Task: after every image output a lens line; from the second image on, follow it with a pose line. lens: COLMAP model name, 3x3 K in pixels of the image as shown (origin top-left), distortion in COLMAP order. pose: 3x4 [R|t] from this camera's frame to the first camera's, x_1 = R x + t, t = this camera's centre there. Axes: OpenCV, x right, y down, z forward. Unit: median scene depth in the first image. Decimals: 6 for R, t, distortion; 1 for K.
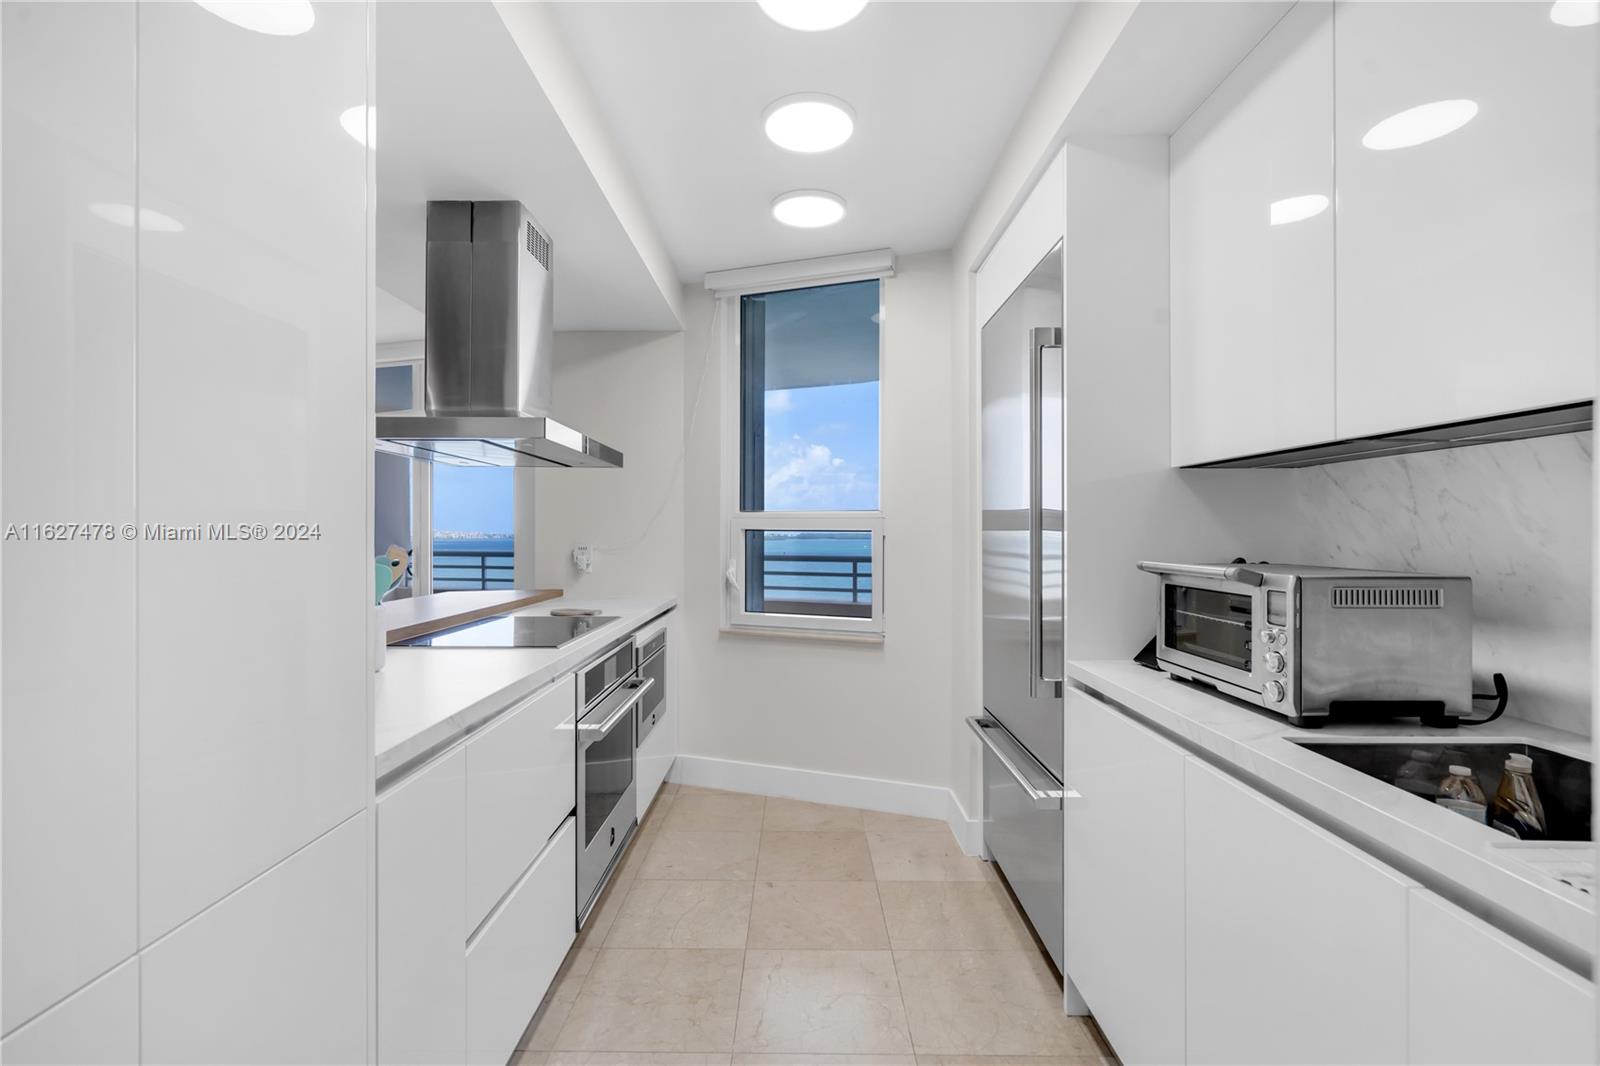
lens RADIAL K [[720.3, 0, 801.8], [0, 720.3, 531.6], [0, 0, 1]] dist [-0.007840, 0.002744]
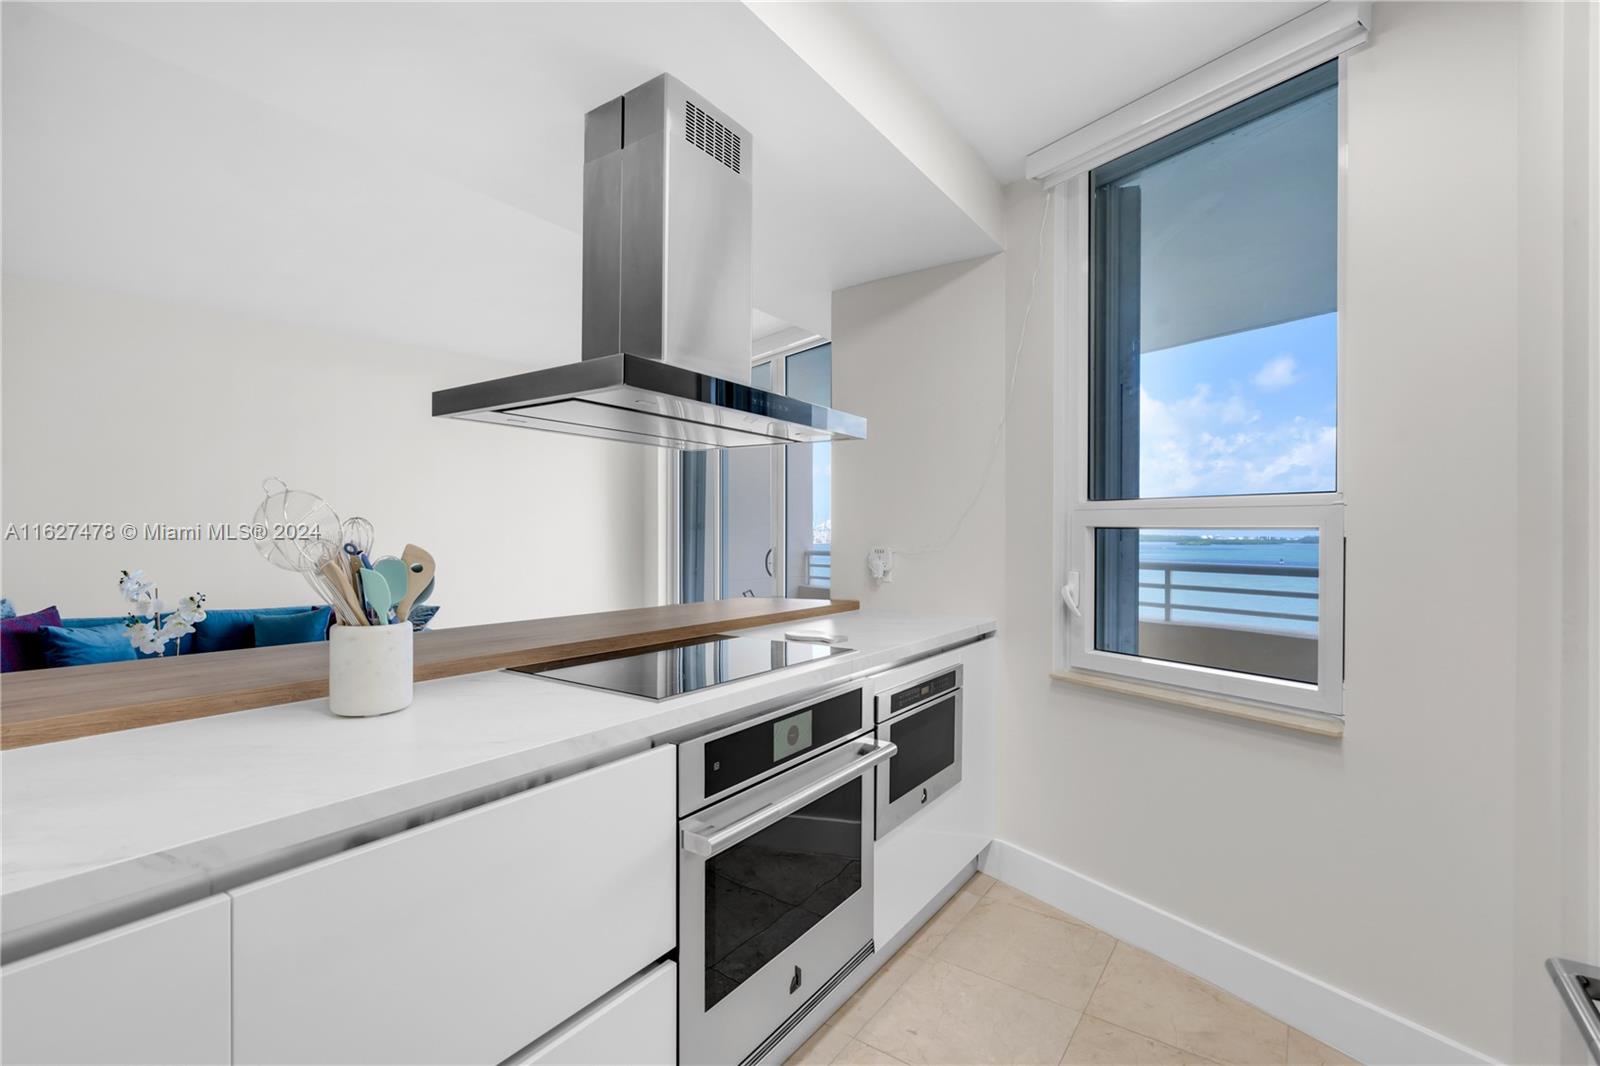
lens RADIAL K [[720.3, 0, 796.0], [0, 720.3, 534.9], [0, 0, 1]] dist [-0.007840, 0.002744]
pose [[0.813660, 0.005136, -0.581319, 0.085924], [-0.003281, 0.999986, 0.004243, 0.002171], [0.581332, -0.001545, 0.813665, 0.301655]]
